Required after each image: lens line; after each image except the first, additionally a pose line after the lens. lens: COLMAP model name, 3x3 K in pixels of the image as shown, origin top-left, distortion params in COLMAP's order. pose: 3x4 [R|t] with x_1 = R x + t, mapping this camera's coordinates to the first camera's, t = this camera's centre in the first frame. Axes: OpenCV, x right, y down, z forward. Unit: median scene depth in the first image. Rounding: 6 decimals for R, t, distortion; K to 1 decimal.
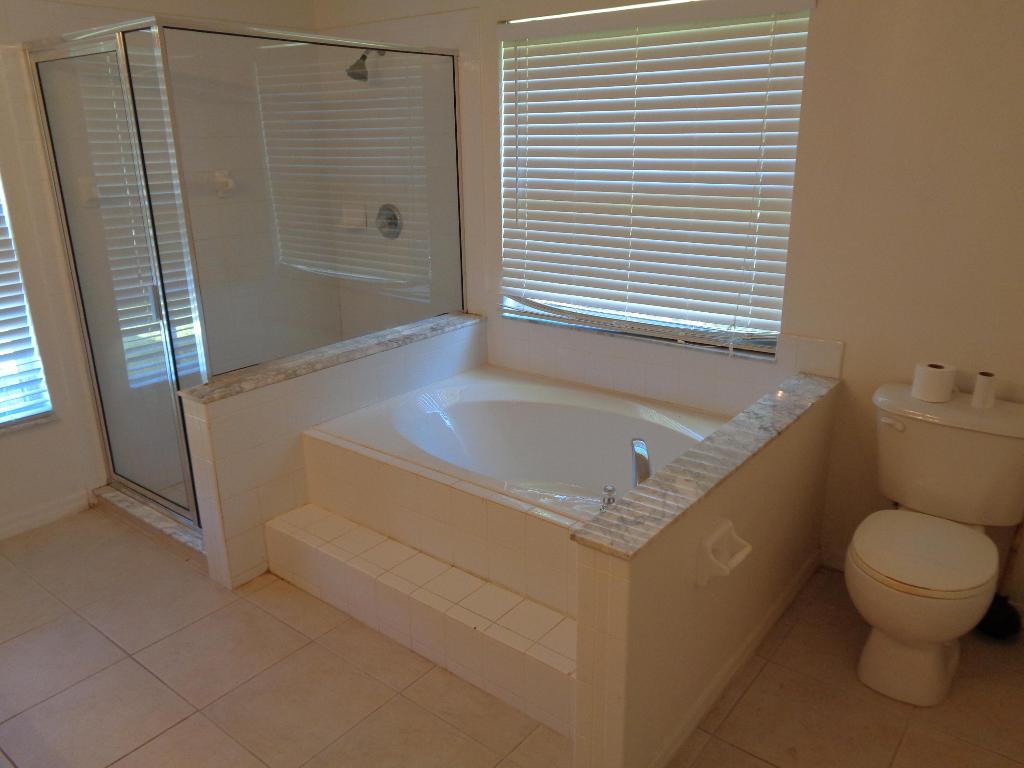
lens RADIAL K [[777.0, 0, 503.4], [0, 777.0, 383.1], [0, 0, 1]] dist [0.016679, 0.009193]
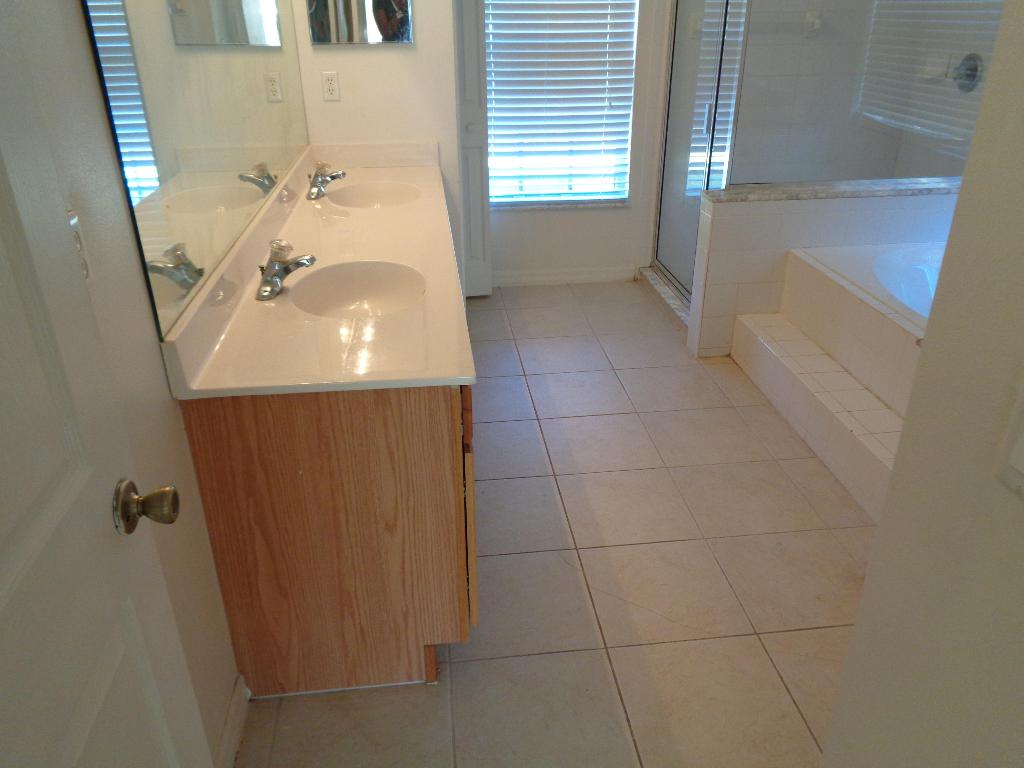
lens RADIAL K [[777.0, 0, 517.9], [0, 777.0, 379.2], [0, 0, 1]] dist [0.016679, 0.009193]
pose [[0.719600, 0.323543, -0.614406, 0.203515], [-0.226256, 0.945778, 0.233048, 0.060252], [0.656493, -0.028689, 0.753786, -0.130656]]
